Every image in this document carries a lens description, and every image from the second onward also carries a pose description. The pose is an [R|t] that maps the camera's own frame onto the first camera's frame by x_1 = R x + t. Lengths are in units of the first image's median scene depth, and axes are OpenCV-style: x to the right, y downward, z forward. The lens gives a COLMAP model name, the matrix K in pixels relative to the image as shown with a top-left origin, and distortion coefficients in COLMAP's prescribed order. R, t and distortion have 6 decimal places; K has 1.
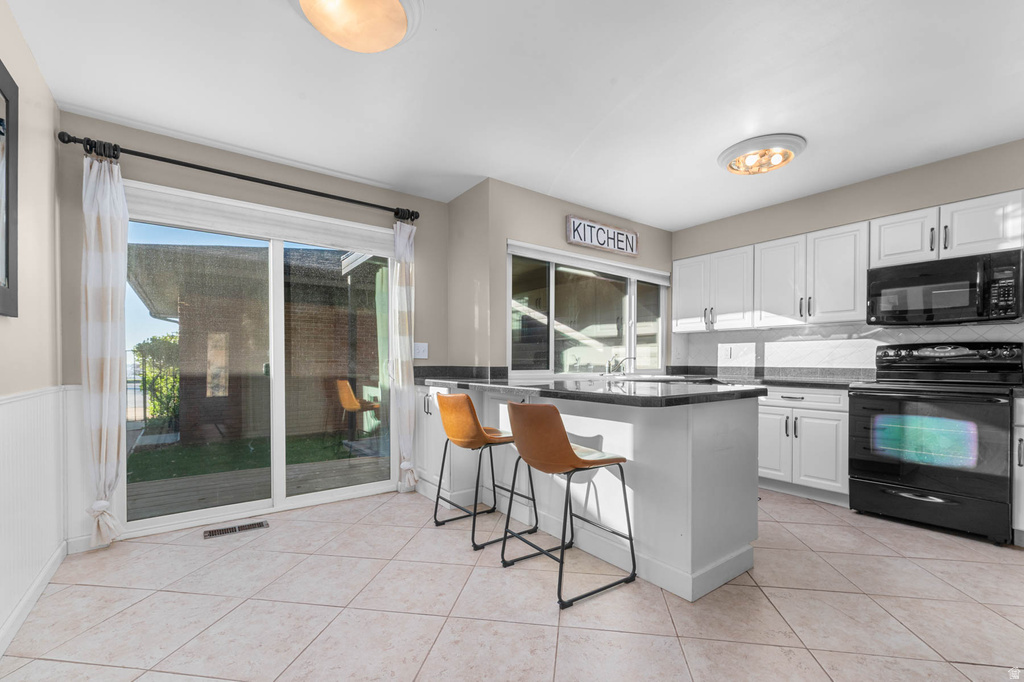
lens RADIAL K [[443.2, 0, 528.8], [0, 443.2, 368.2], [0, 0, 1]] dist [0.002845, -0.001159]
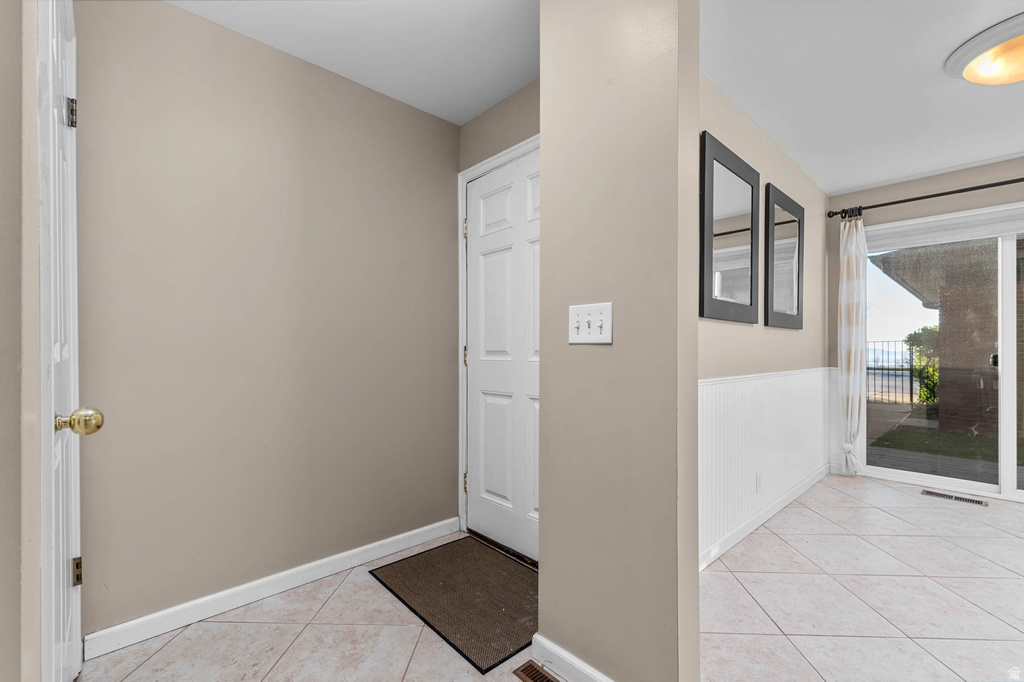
lens RADIAL K [[443.2, 0, 509.6], [0, 443.2, 347.5], [0, 0, 1]] dist [0.002845, -0.001159]
pose [[0.095918, -0.005479, -0.995374, 0.288162], [-0.014776, 0.999867, -0.006927, -0.002909], [0.995280, 0.015373, 0.095825, -0.200402]]
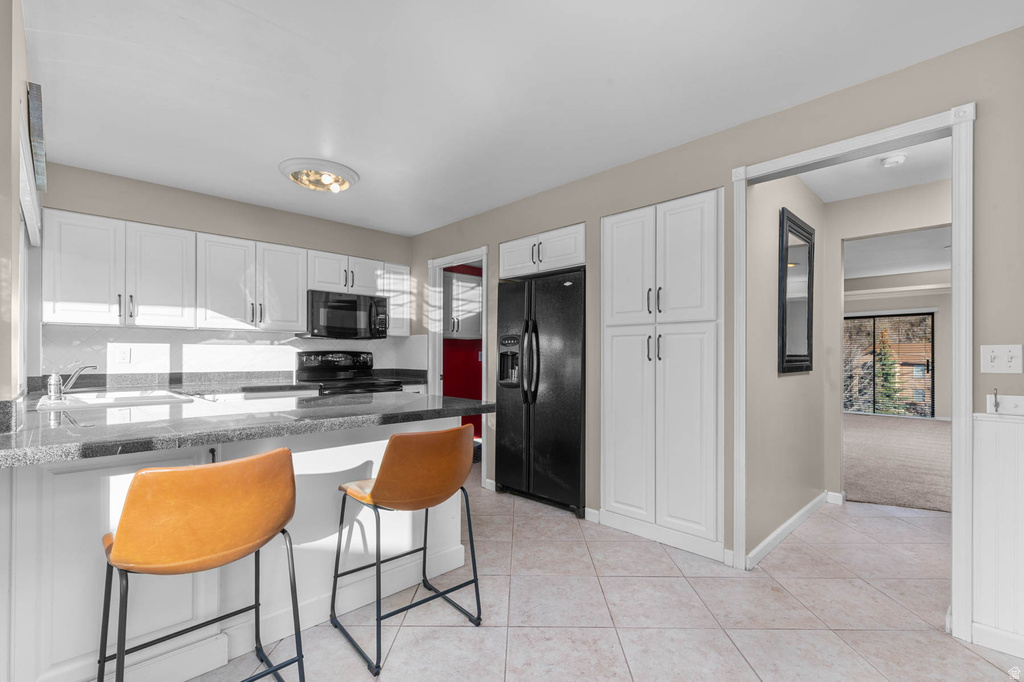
lens RADIAL K [[462.1, 0, 518.0], [0, 462.1, 356.5], [0, 0, 1]] dist [0.001210, 0.000125]
pose [[-0.136484, -0.001343, 0.990641, -0.506878], [0.009554, 0.999951, 0.002672, -0.034200], [-0.990596, 0.009830, -0.136464, 0.548727]]
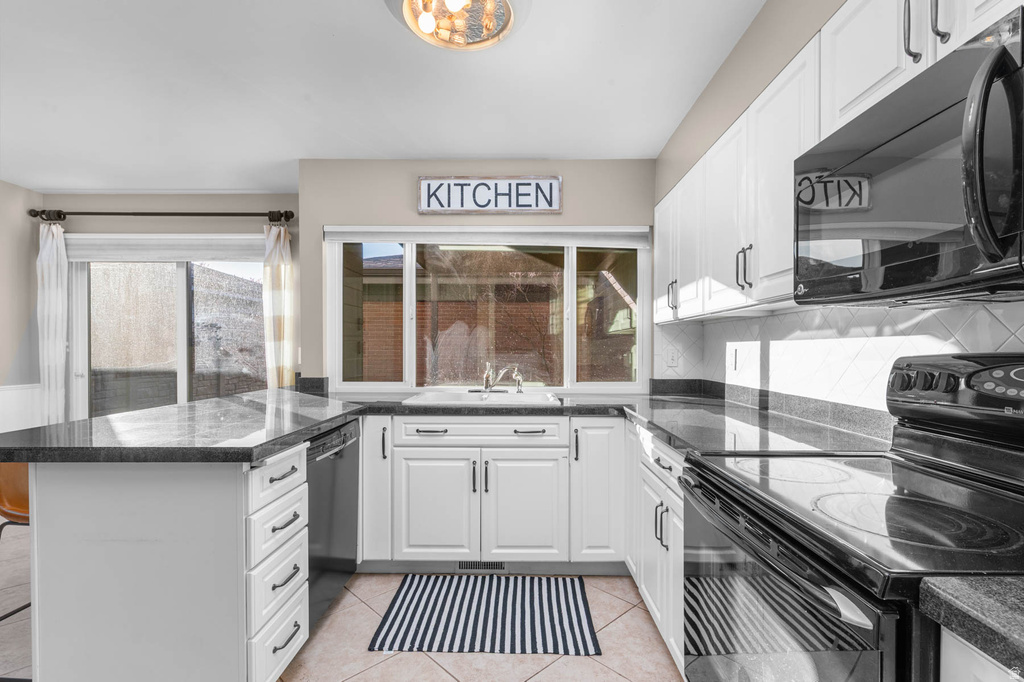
lens RADIAL K [[491.7, 0, 512.0], [0, 491.7, 348.1], [0, 0, 1]] dist [-0.002678, 0.000232]
pose [[0.789548, -0.002140, -0.613686, 0.734025], [-0.008592, 0.999857, -0.014541, -0.046291], [0.613629, 0.016754, 0.789417, 0.448717]]
